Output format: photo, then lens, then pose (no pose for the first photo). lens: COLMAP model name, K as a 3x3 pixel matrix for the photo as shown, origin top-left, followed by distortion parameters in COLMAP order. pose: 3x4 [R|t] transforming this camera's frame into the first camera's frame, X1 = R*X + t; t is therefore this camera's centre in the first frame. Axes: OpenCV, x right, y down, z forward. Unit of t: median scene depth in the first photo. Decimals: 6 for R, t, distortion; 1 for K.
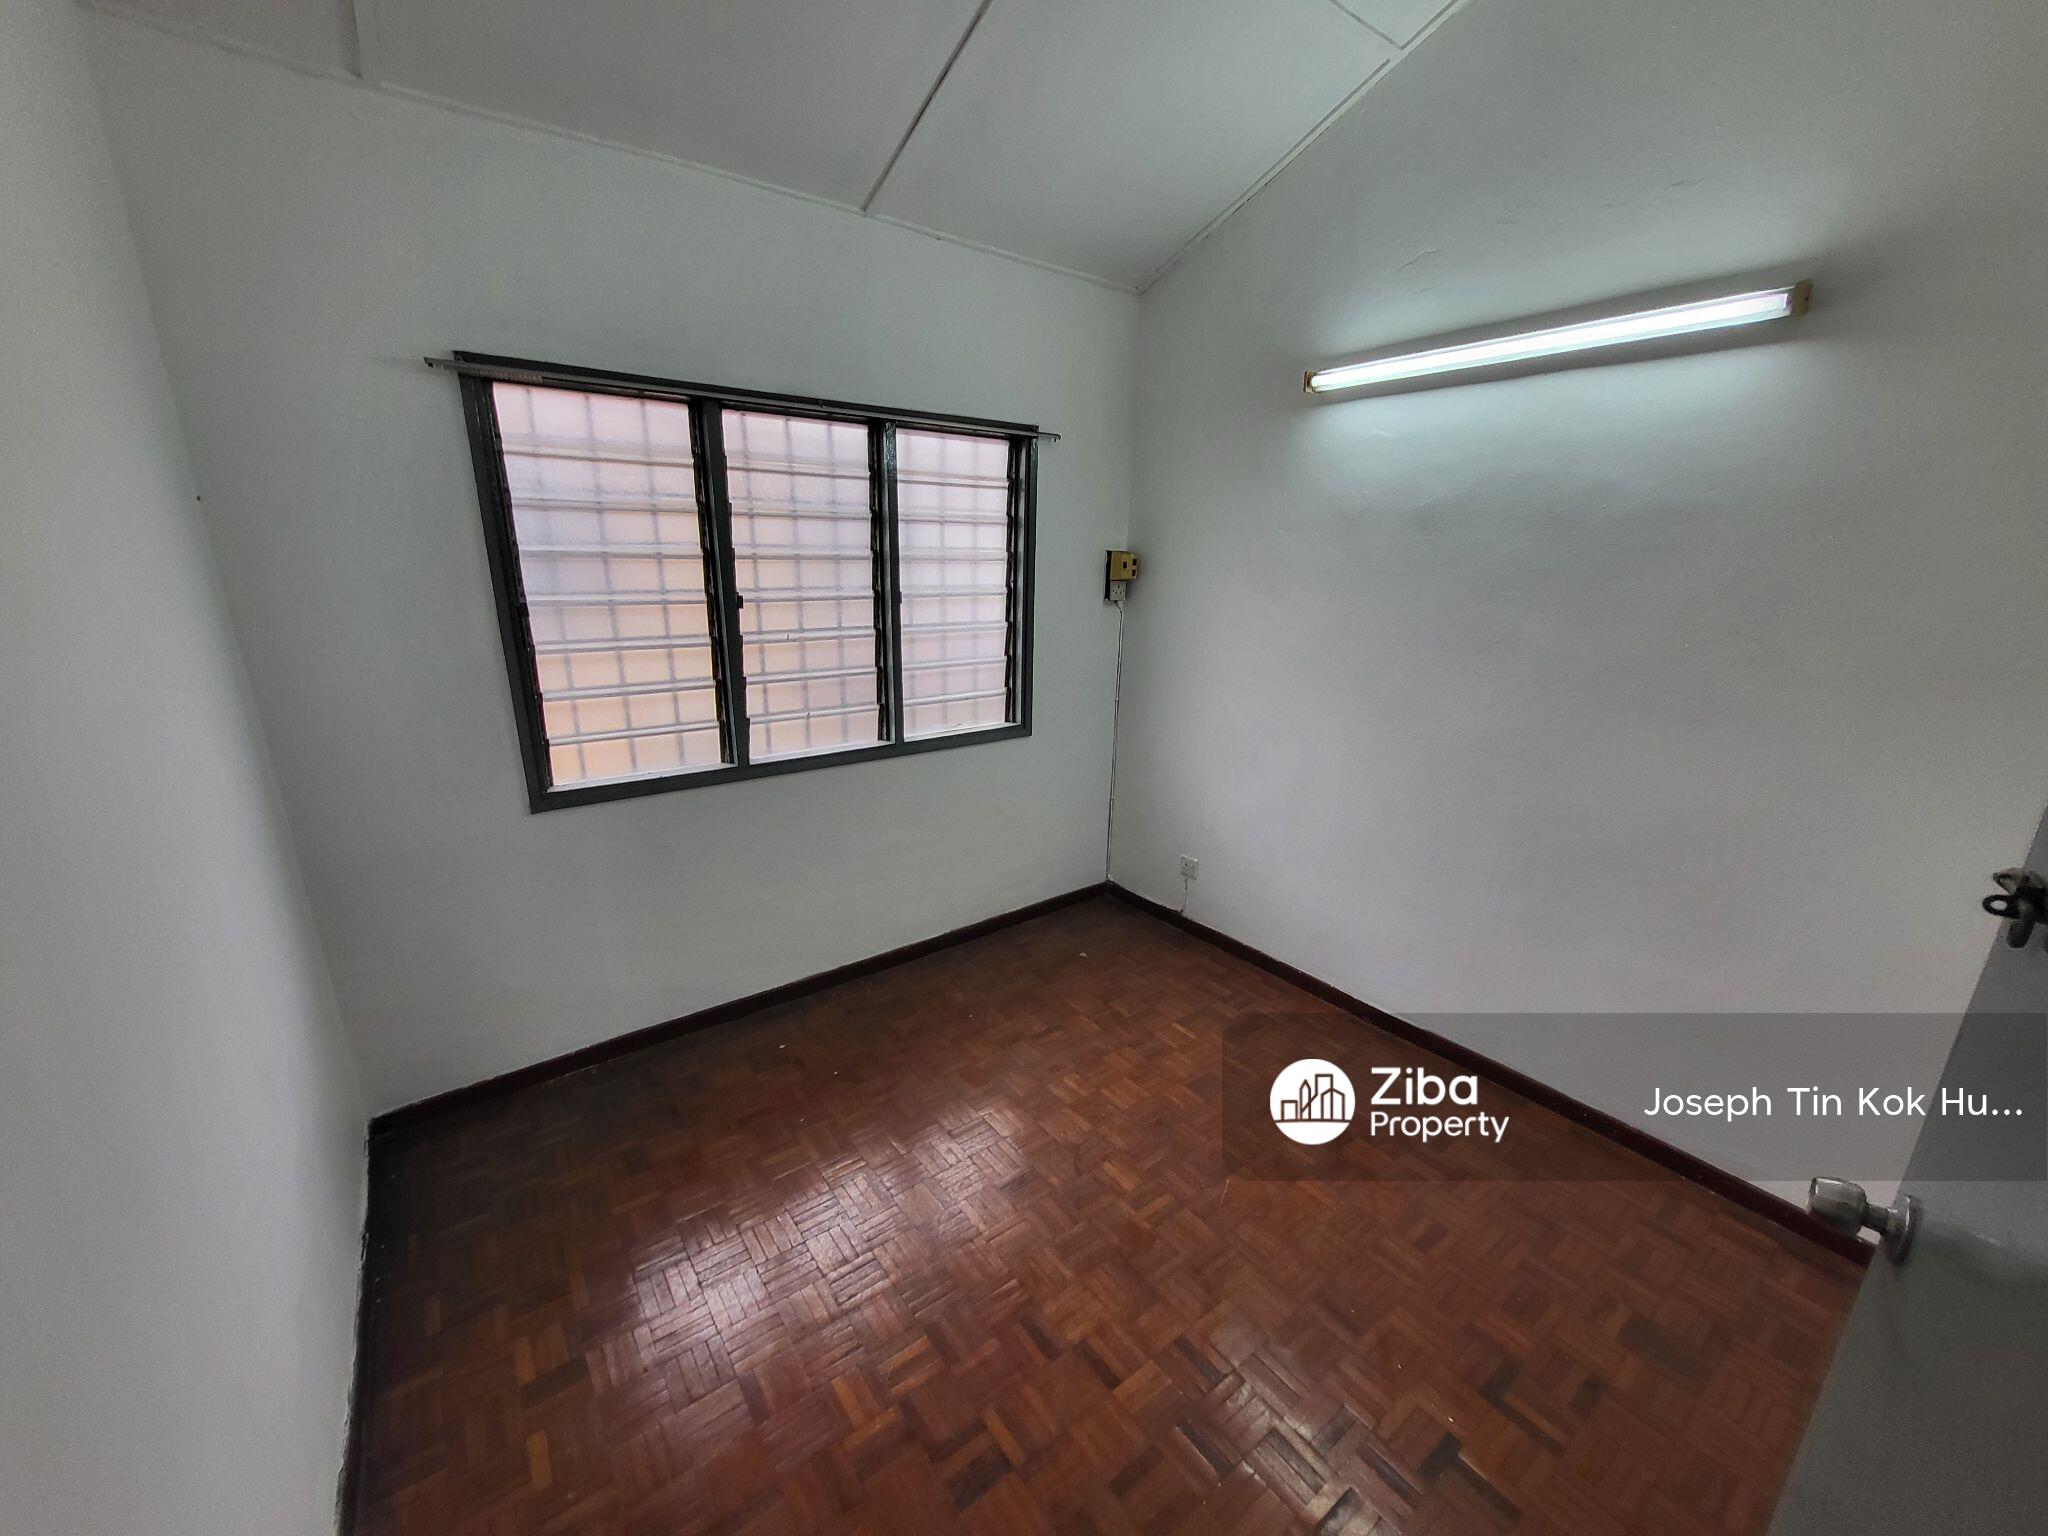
lens RADIAL K [[803.8, 0, 1011.5], [0, 803.8, 782.0], [0, 0, 1]] dist [0.000109, 0.001547]
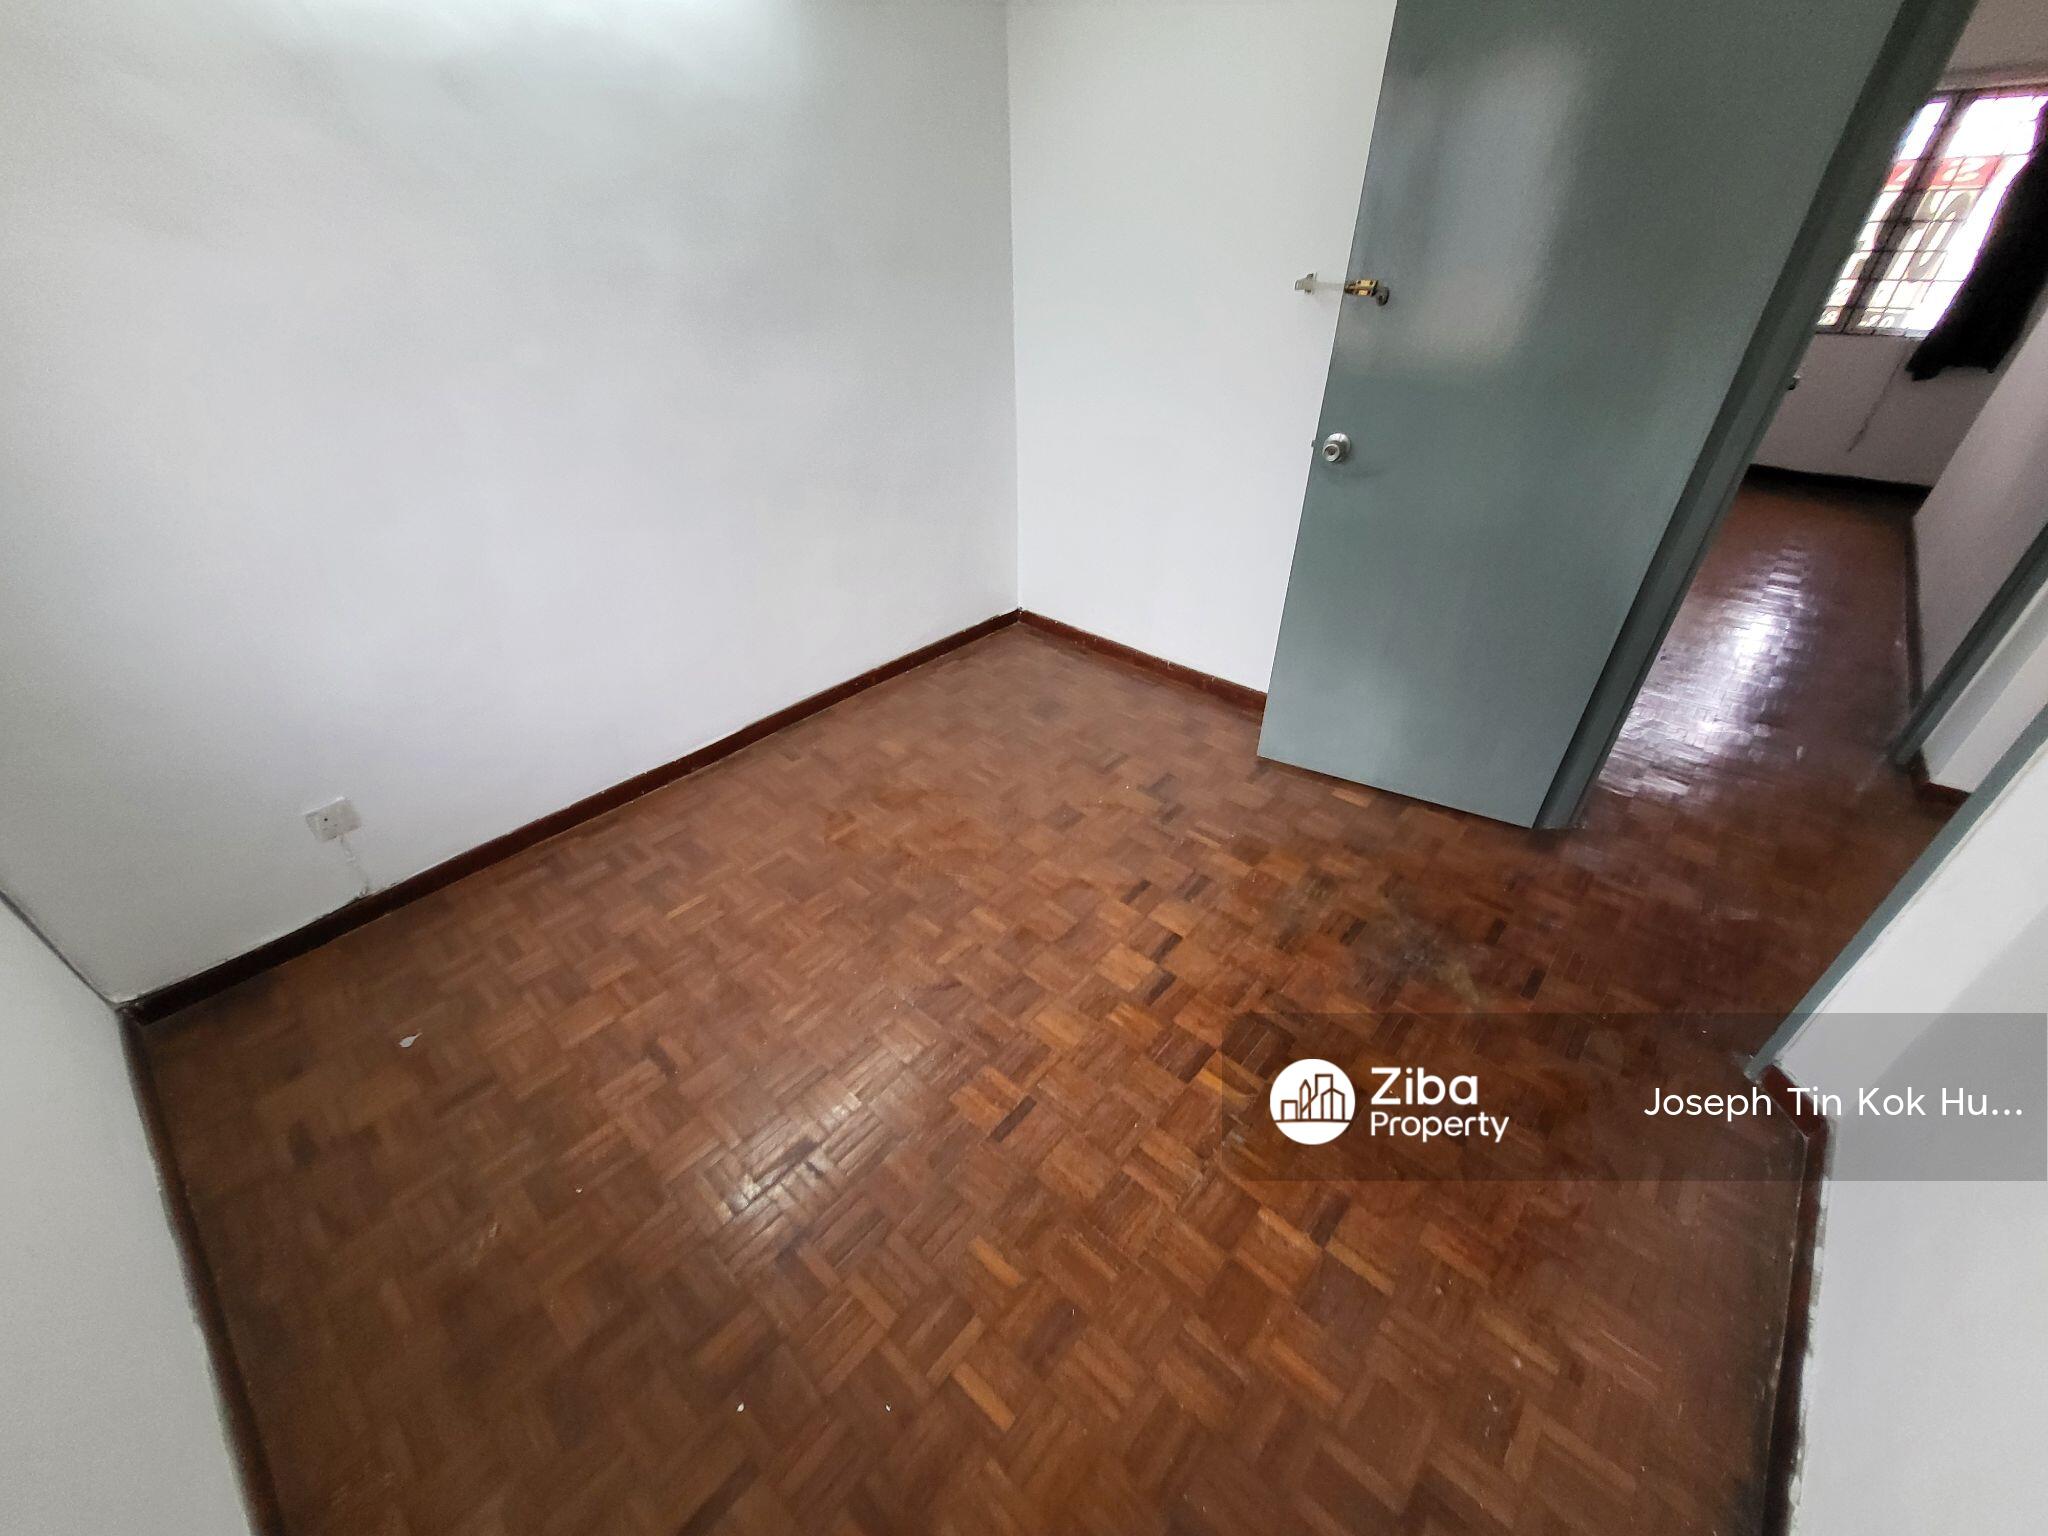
lens RADIAL K [[803.8, 0, 1052.2], [0, 803.8, 776.2], [0, 0, 1]] dist [0.000109, 0.001547]
pose [[-0.228938, -0.563975, 0.793422, -0.457258], [0.270463, 0.746125, 0.608397, -0.173508], [-0.935114, 0.353876, -0.018282, 0.743016]]
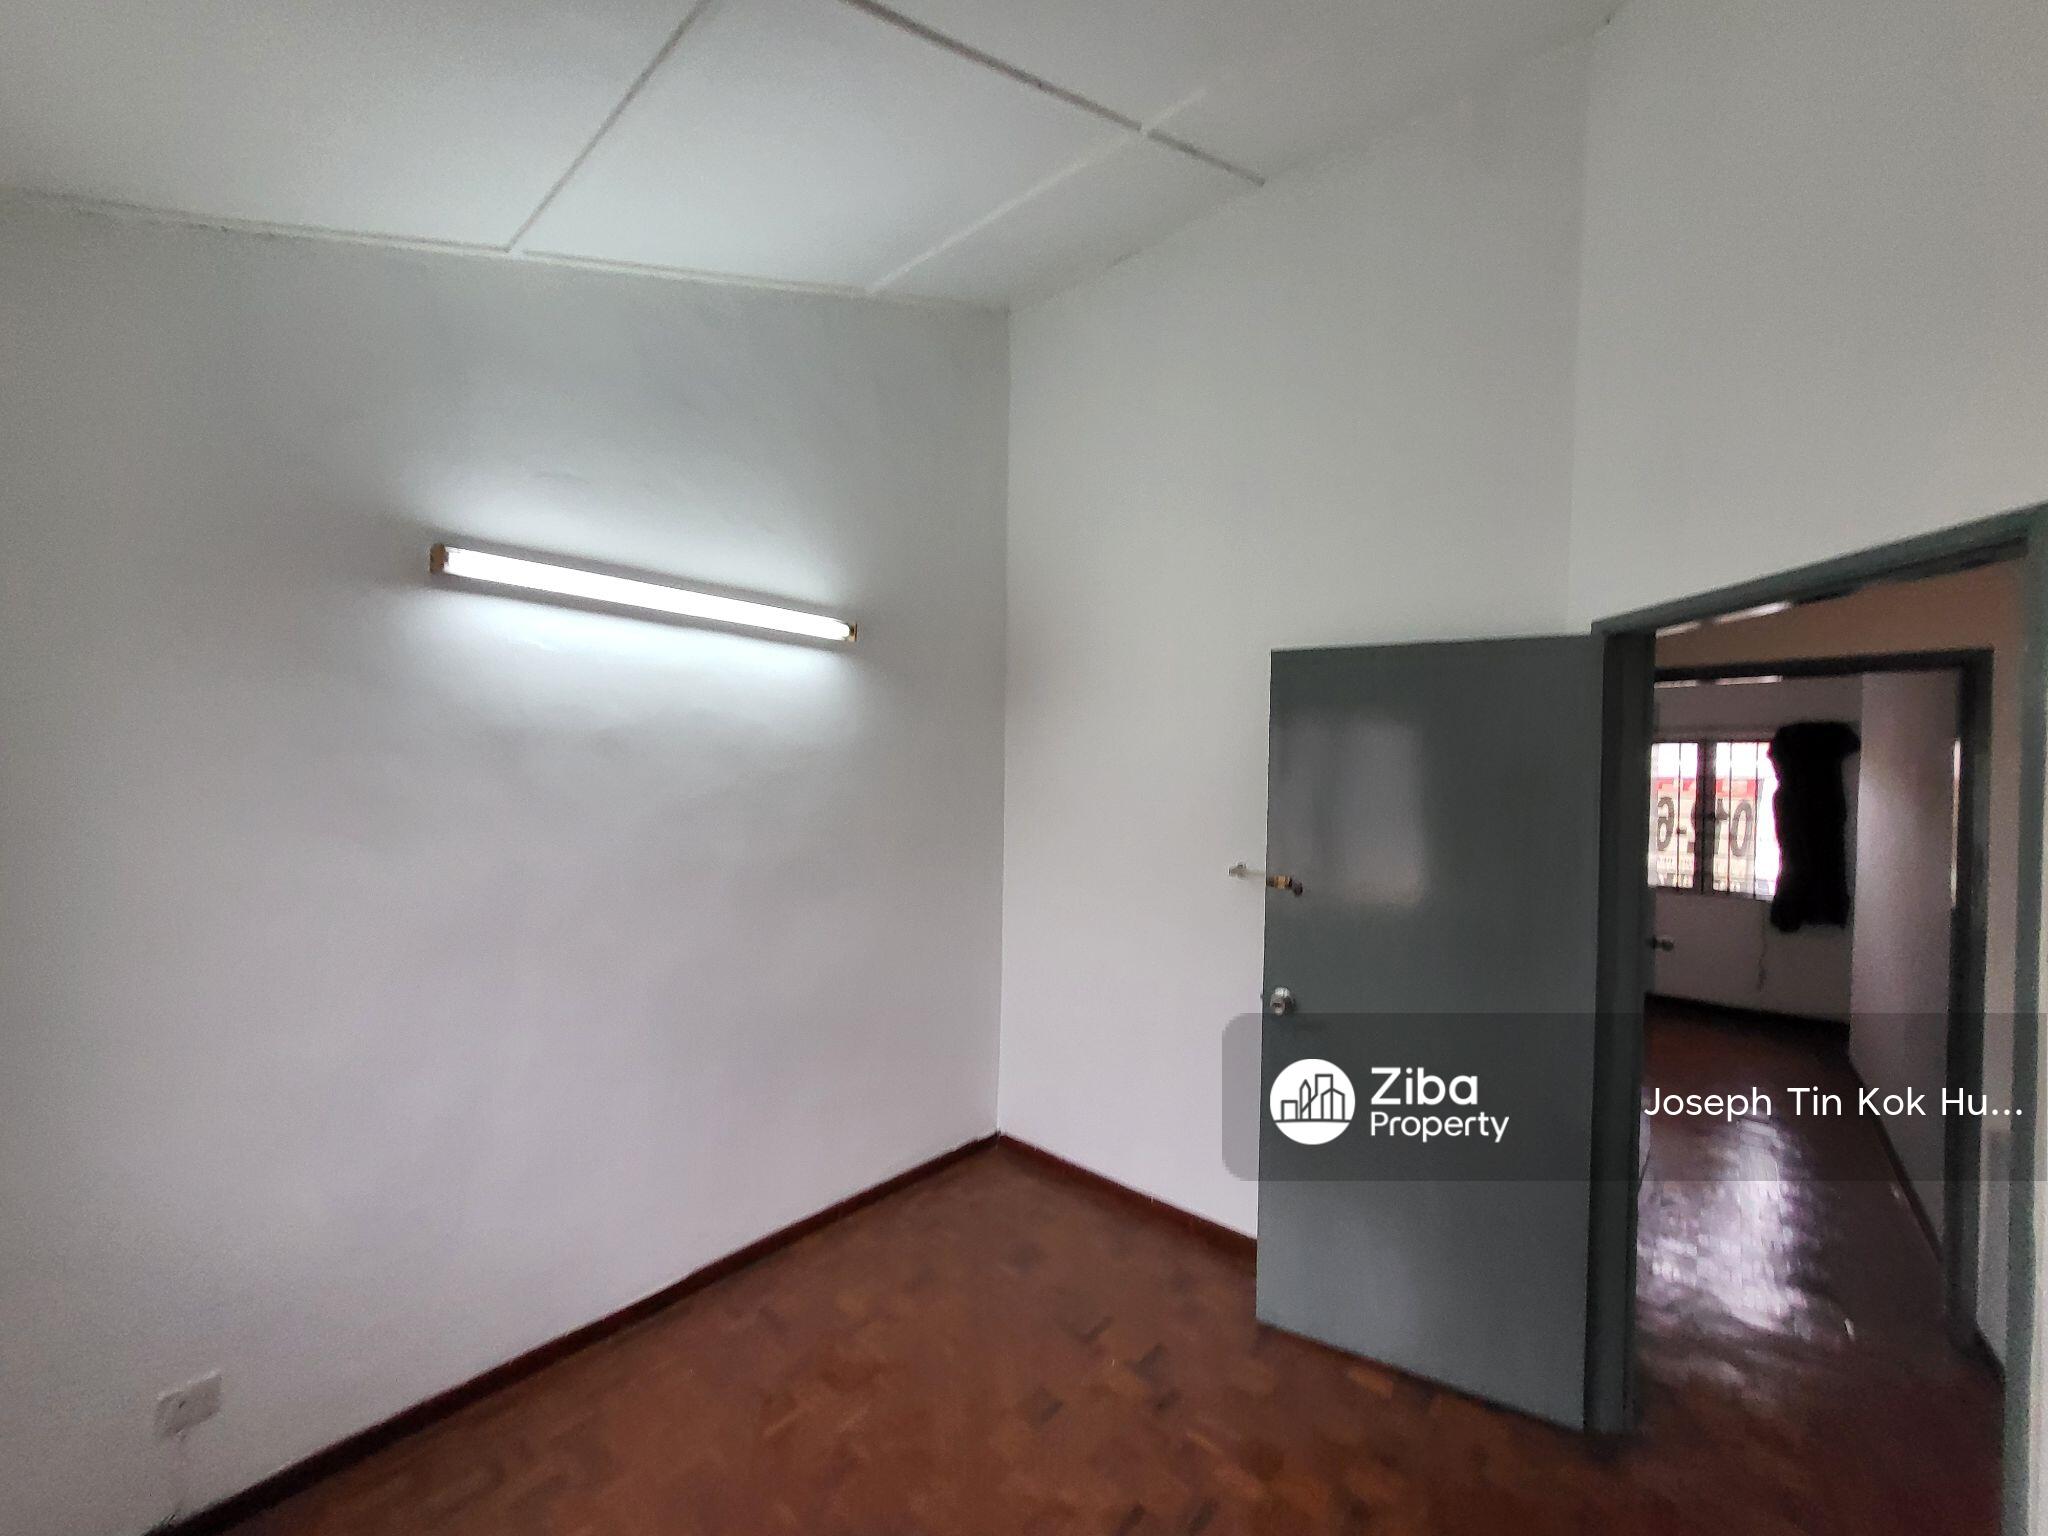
lens RADIAL K [[803.8, 0, 1039.4], [0, 803.8, 778.3], [0, 0, 1]] dist [0.000109, 0.001547]
pose [[-0.230887, -0.019985, 0.972775, -0.512922], [0.256034, 0.963305, 0.080560, -0.232929], [-0.938689, 0.267664, -0.217297, 0.737913]]
